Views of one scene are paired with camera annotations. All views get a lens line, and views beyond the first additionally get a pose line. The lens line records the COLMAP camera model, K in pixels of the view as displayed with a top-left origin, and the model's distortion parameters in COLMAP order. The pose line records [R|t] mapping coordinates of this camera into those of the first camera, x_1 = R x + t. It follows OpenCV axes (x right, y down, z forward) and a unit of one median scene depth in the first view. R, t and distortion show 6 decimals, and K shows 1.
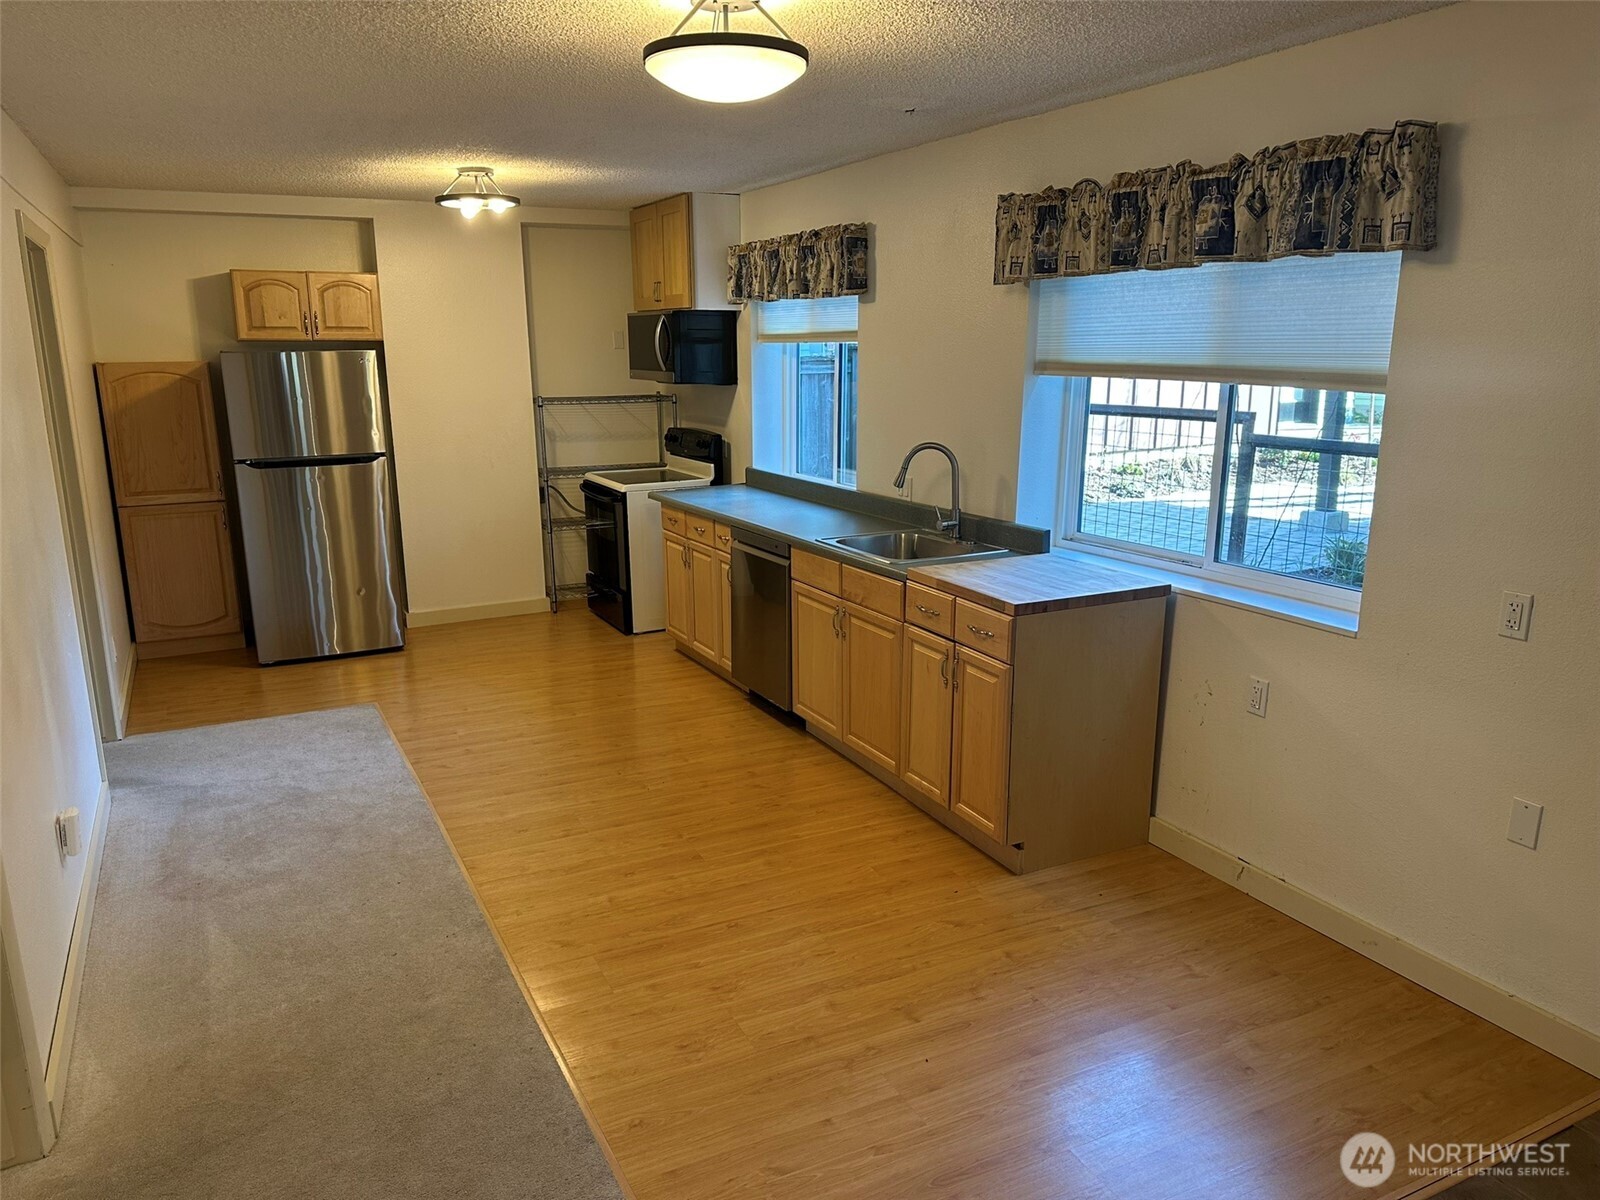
lens RADIAL K [[1124.1, 0, 798.2], [0, 1124.1, 603.7], [0, 0, 1]] dist [-0.005673, -0.008106]
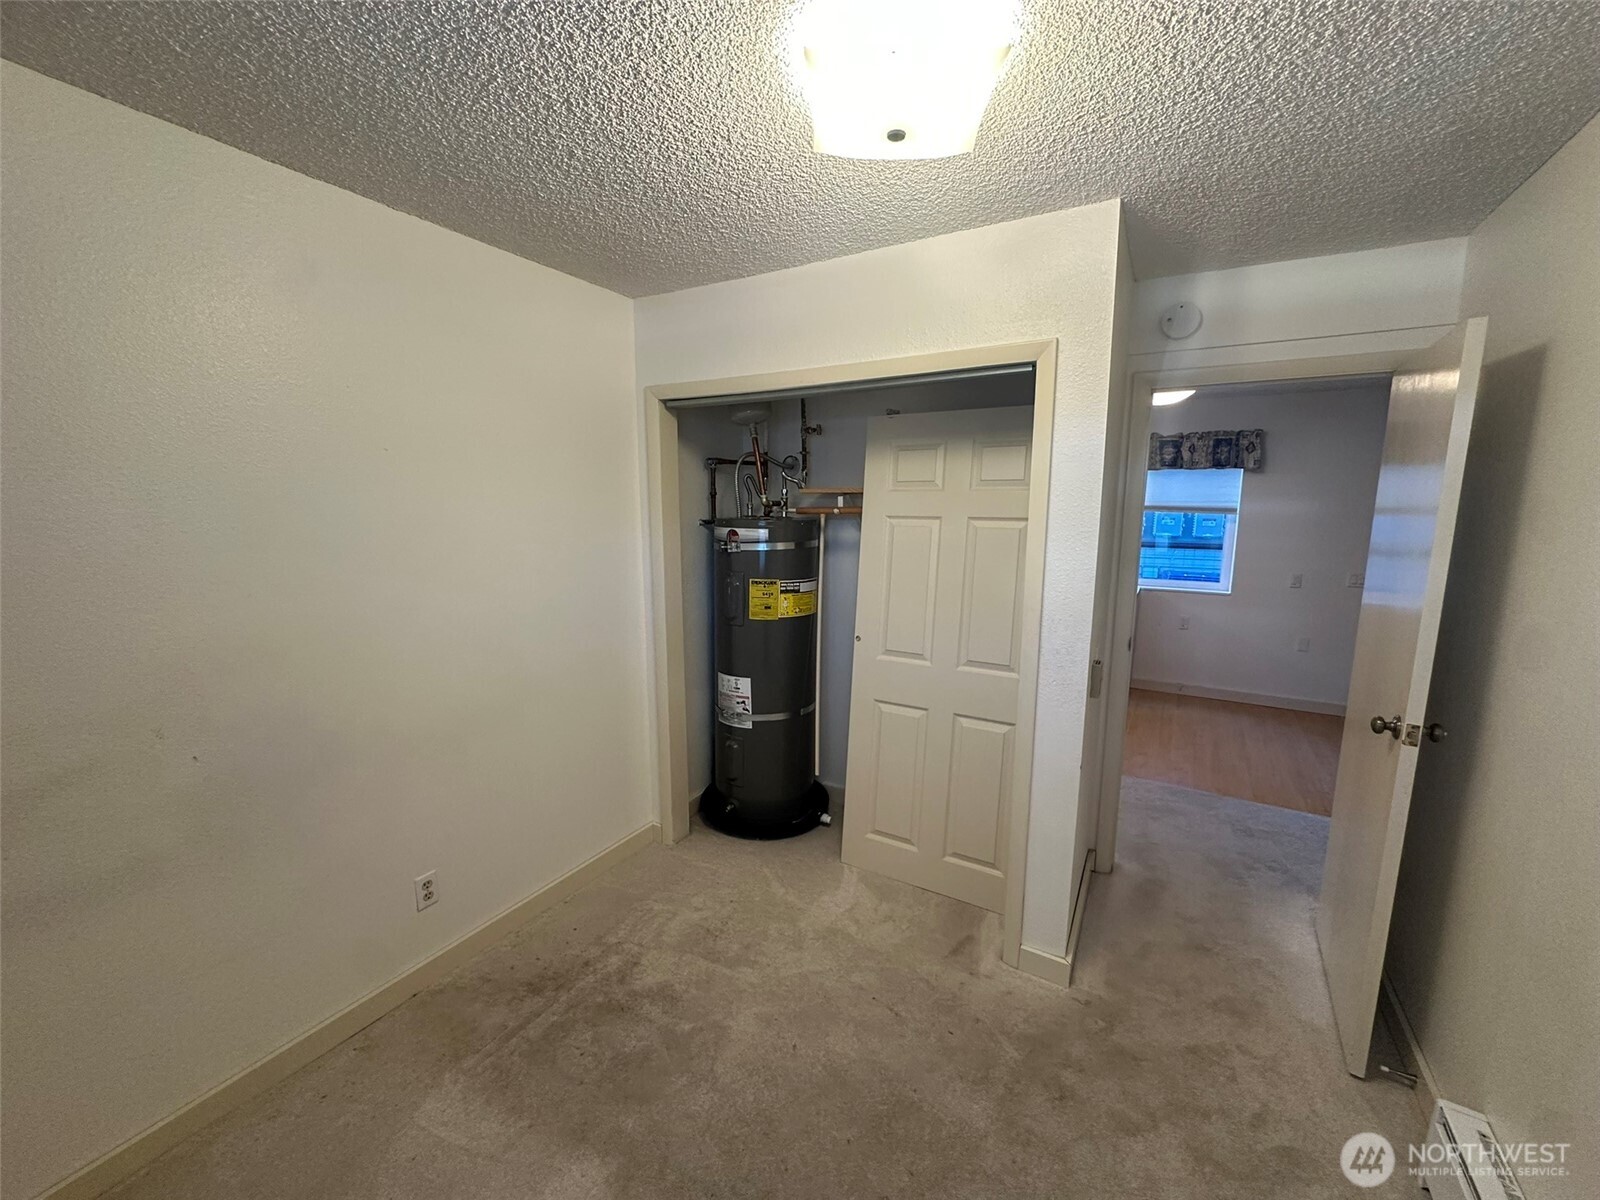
lens RADIAL K [[647.3, 0, 796.5], [0, 647.3, 597.8], [0, 0, 1]] dist [-0.001886, 0.000361]
pose [[0.844448, -0.076529, 0.530142, -1.439974], [0.110594, 0.993325, -0.032769, -0.036396], [-0.524095, 0.086302, 0.847276, 0.157037]]
